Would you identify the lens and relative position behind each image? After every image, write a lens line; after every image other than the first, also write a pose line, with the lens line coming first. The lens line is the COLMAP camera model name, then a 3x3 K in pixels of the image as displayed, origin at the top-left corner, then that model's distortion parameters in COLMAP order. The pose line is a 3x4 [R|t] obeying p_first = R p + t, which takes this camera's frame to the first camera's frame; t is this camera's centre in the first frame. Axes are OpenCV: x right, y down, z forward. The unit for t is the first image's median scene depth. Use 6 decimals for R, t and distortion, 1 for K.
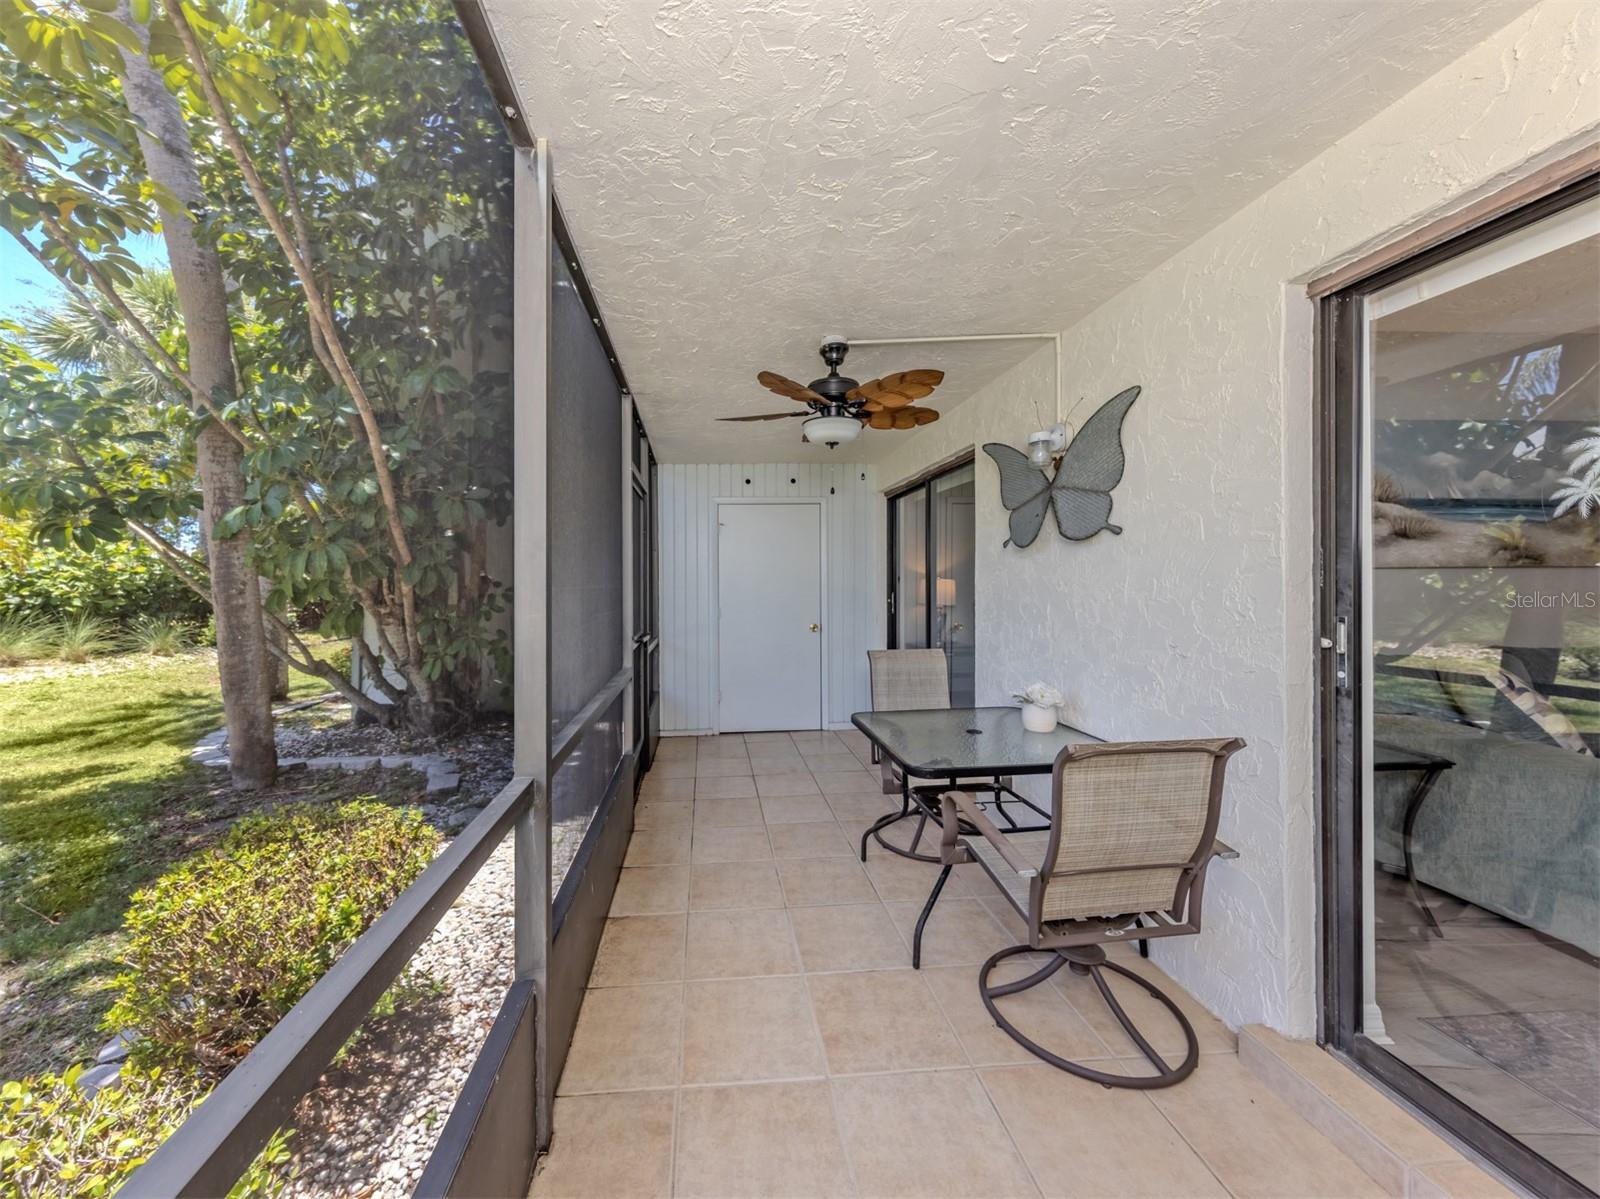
lens RADIAL K [[587.7, 0, 752.5], [0, 587.7, 559.1], [0, 0, 1]] dist [0.006322, -0.000365]
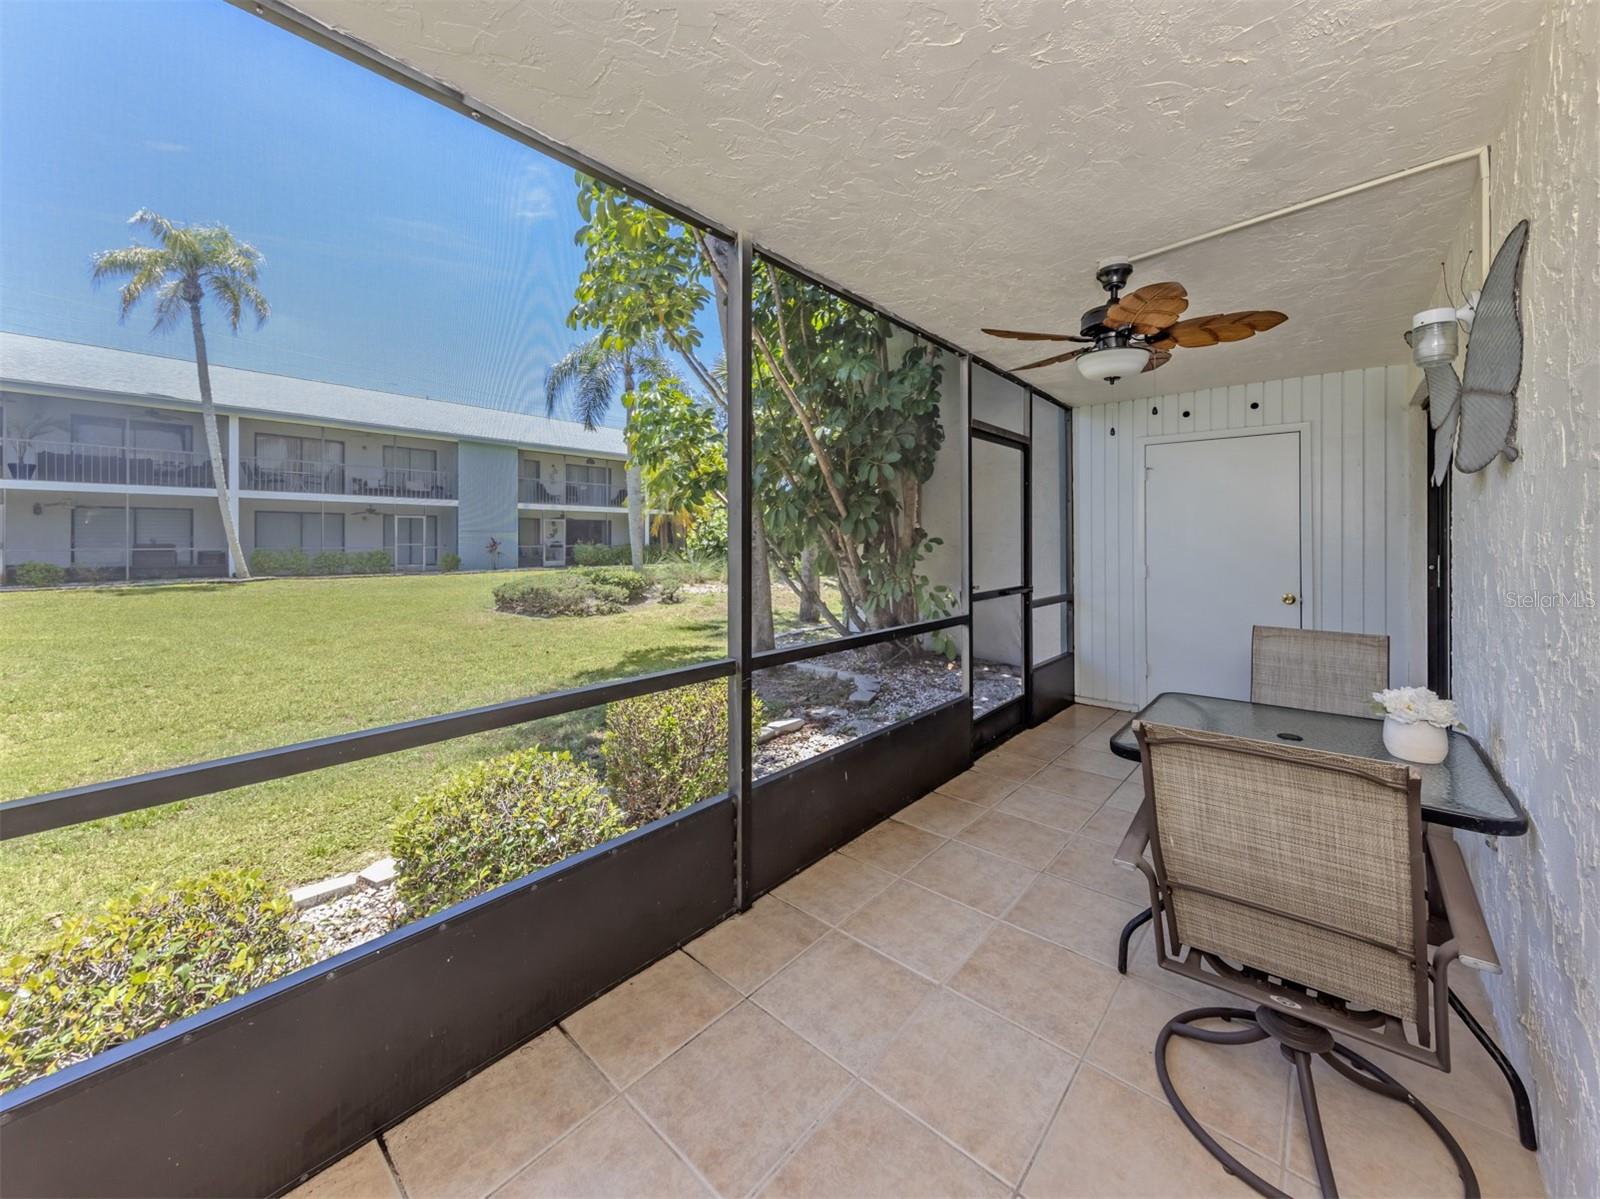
lens RADIAL K [[622.8, 0, 800.0], [0, 622.8, 506.7], [0, 0, 1]] dist [0.001295, 0.000200]
pose [[0.703309, -0.020430, -0.710590, 0.489143], [0.014951, 0.999791, -0.013947, 0.003425], [0.710727, -0.000815, 0.703468, 0.002473]]
